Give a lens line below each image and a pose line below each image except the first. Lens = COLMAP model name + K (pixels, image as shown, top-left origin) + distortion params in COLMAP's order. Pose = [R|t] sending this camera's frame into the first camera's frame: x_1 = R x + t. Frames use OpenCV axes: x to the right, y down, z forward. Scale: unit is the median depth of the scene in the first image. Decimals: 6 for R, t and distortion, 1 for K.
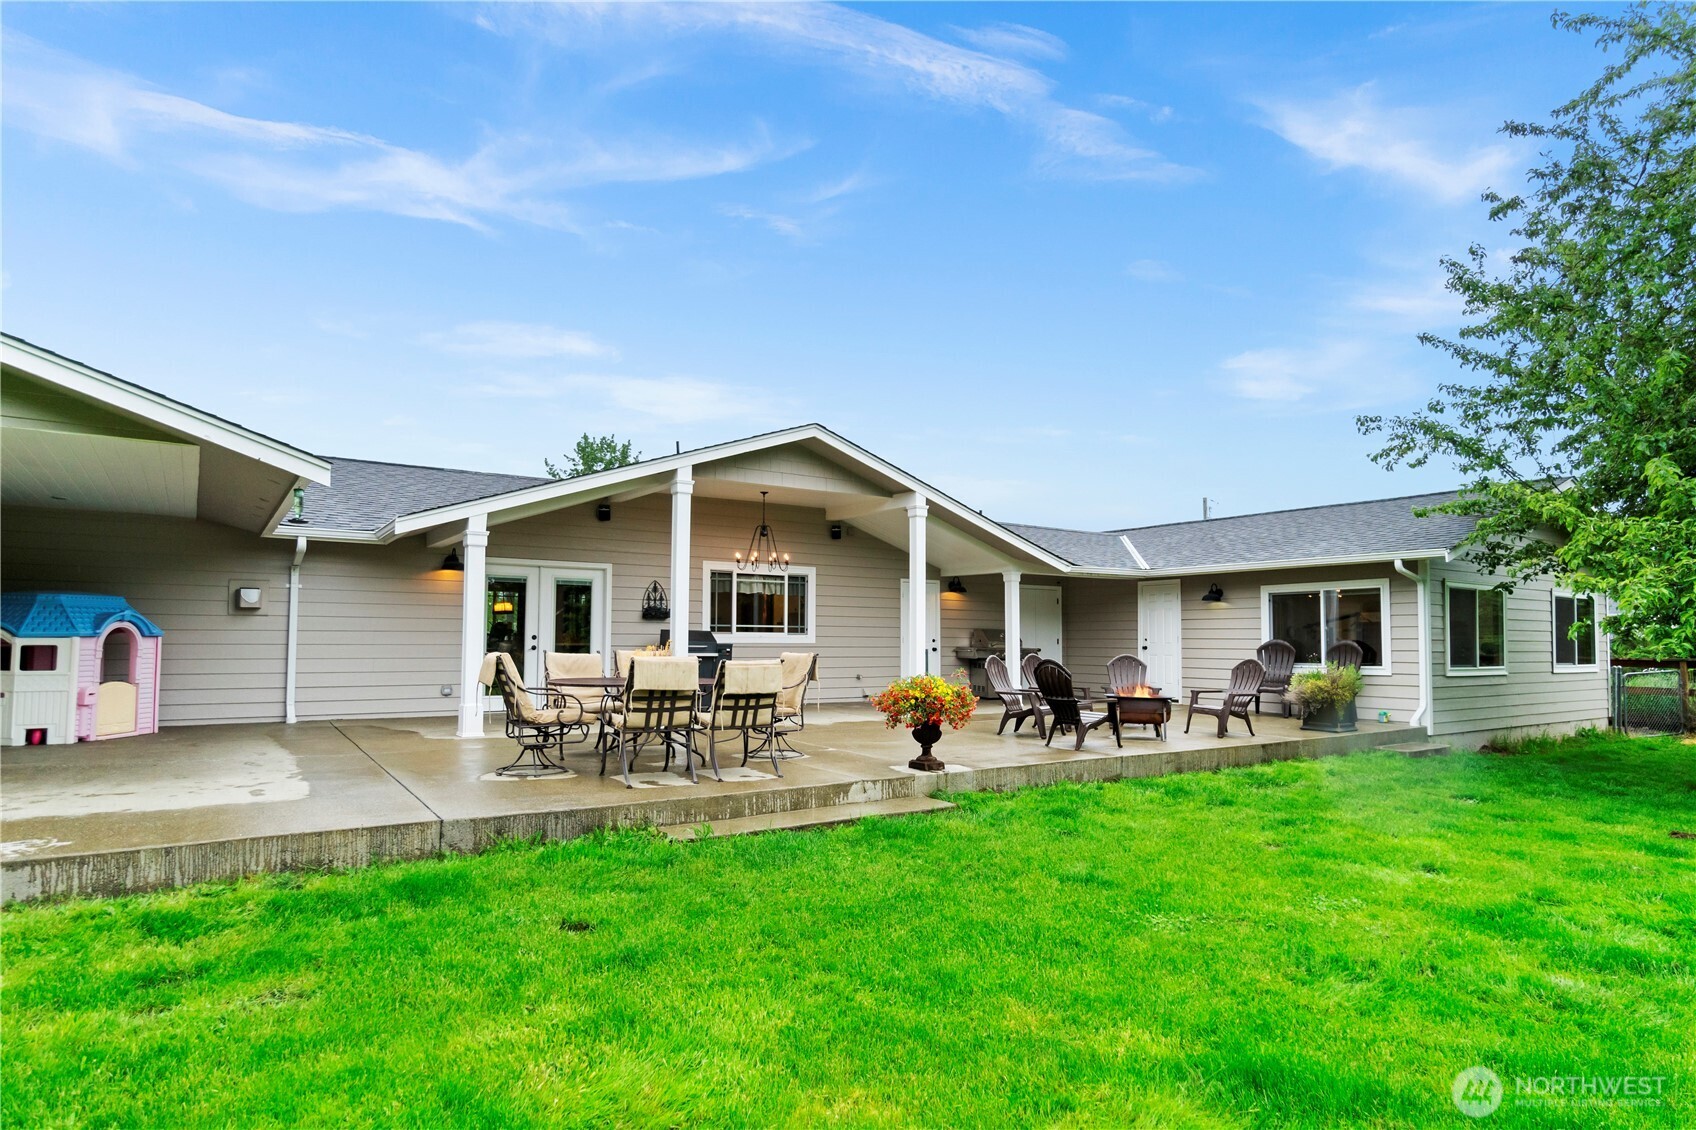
lens RADIAL K [[938.0, 0, 846.7], [0, 938.0, 599.1], [0, 0, 1]] dist [0.023394, -0.000190]
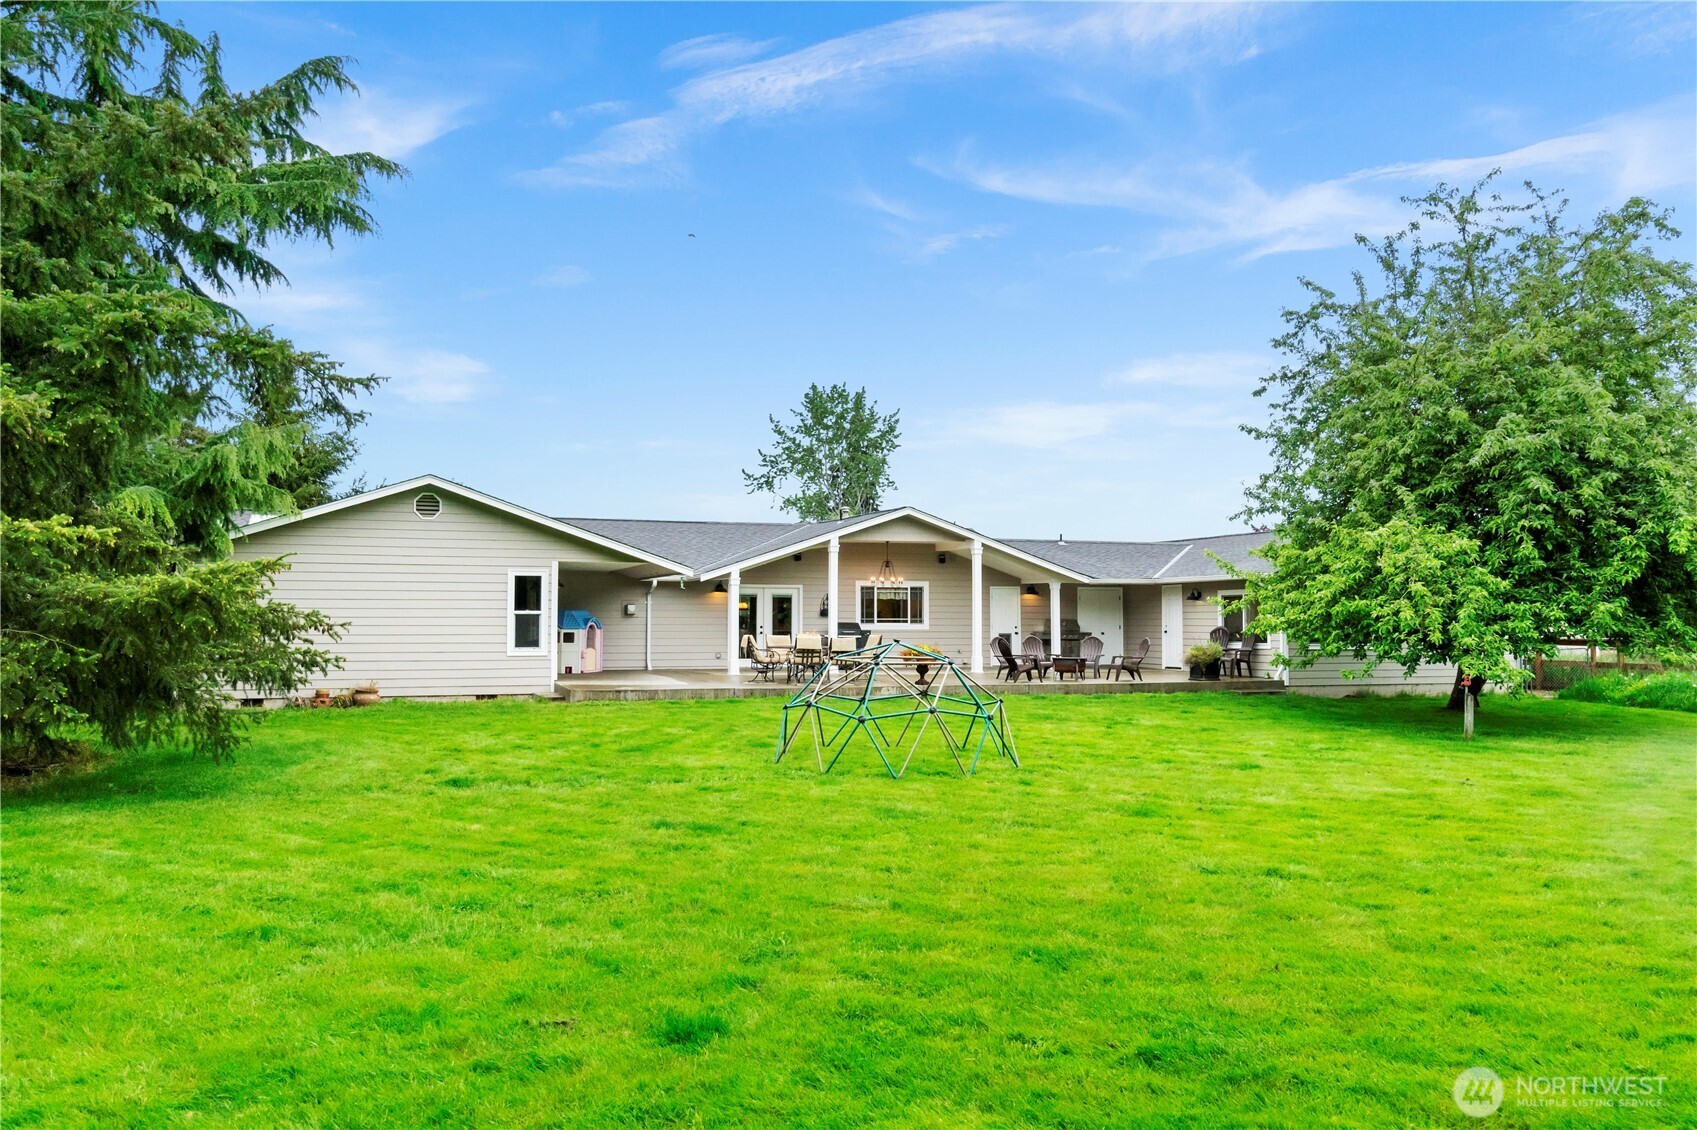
lens RADIAL K [[1277.1, 0, 848.5], [0, 1277.1, 565.0], [0, 0, 1]] dist [0.001163, -0.000278]
pose [[0.968367, -0.015352, -0.249057, 0.402577], [0.015552, 0.999878, -0.001164, -0.066259], [0.249045, -0.002746, 0.968488, -1.213336]]
